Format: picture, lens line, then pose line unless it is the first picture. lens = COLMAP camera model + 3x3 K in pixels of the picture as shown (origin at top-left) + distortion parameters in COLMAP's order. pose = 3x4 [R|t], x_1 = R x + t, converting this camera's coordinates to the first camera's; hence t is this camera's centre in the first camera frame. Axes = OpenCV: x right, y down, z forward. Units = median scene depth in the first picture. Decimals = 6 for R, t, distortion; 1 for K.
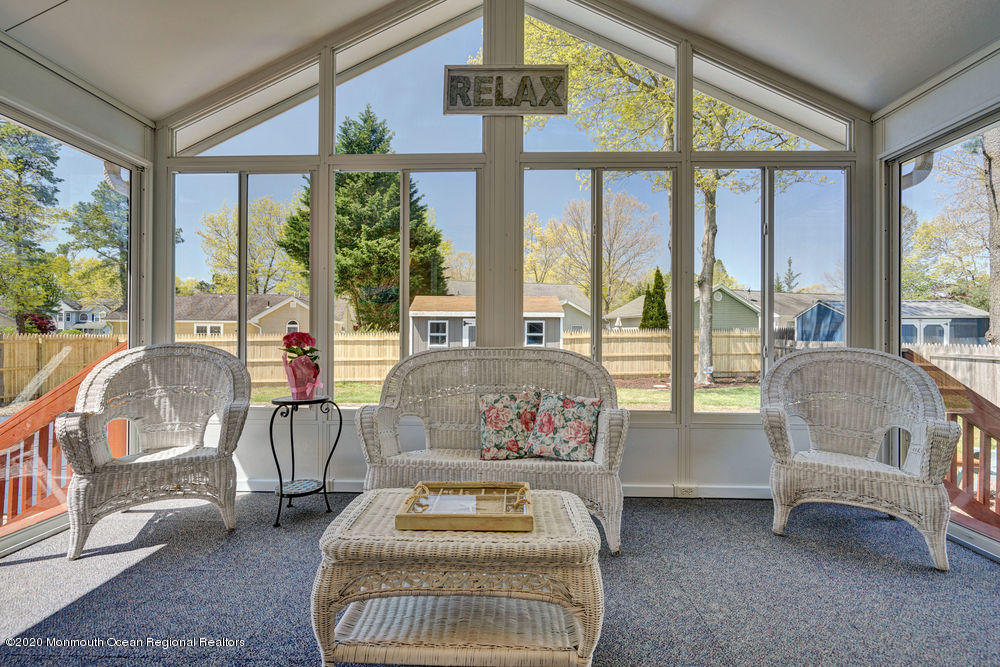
lens RADIAL K [[450.6, 0, 500.0], [0, 450.6, 333.5], [0, 0, 1]] dist [-0.001471, 0.000865]
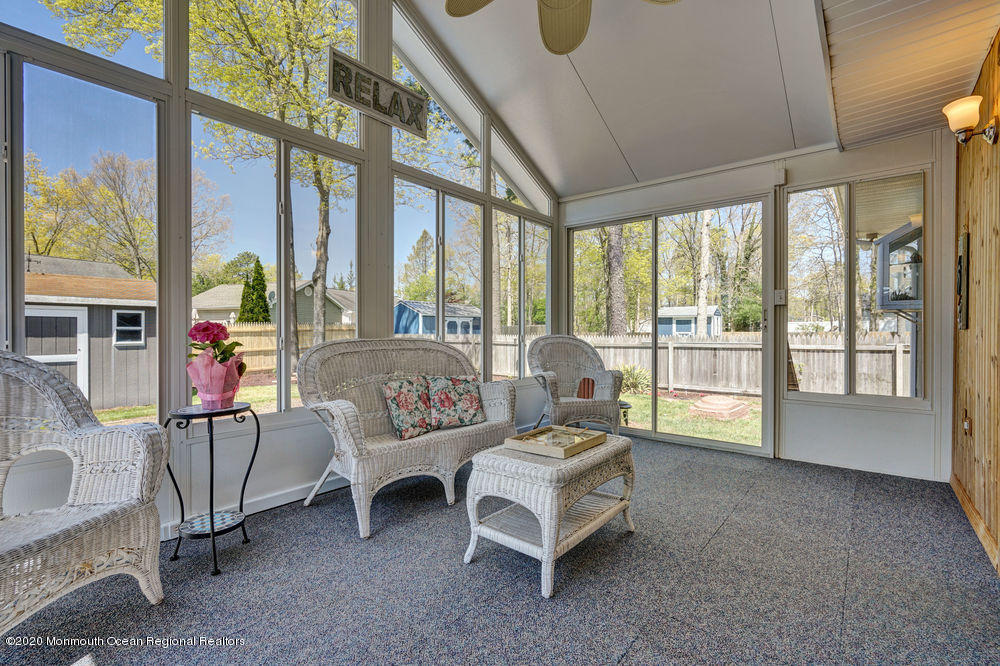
lens RADIAL K [[450.6, 0, 500.0], [0, 450.6, 333.0], [0, 0, 1]] dist [-0.001471, 0.000865]
pose [[0.615633, -0.008965, 0.787982, -0.654987], [-0.000476, 0.999931, 0.011748, 0.004442], [-0.788033, -0.007607, 0.615587, 0.117754]]
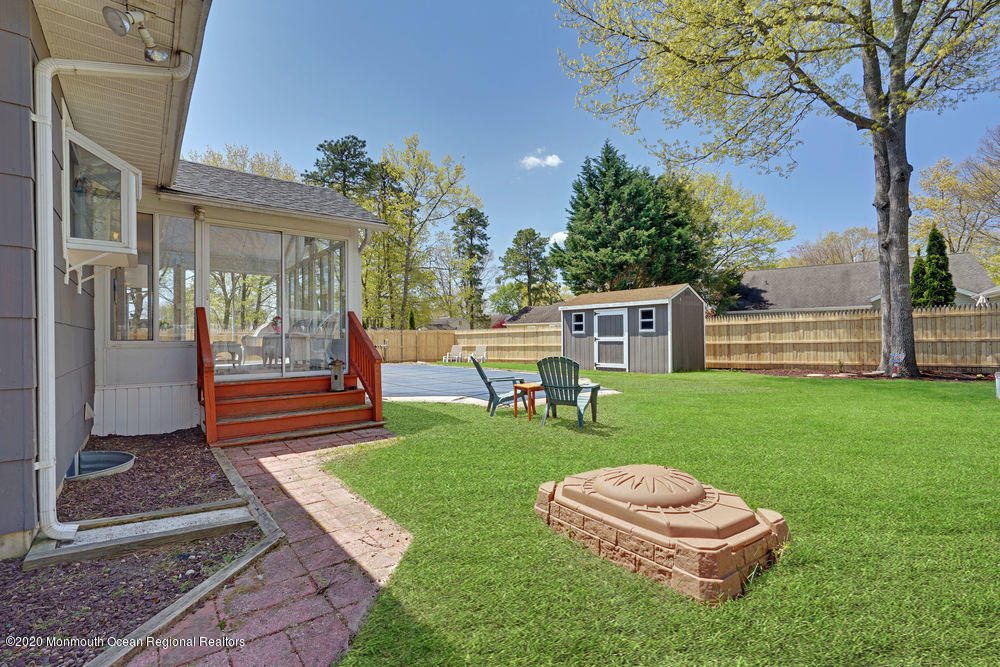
lens RADIAL K [[450.6, 0, 500.0], [0, 450.6, 333.5], [0, 0, 1]] dist [-0.001471, 0.000865]
pose [[0.637554, -0.016193, -0.770235, 3.361221], [0.013793, 0.999859, -0.009604, 0.193063], [0.770282, -0.004500, 0.637687, -0.022396]]
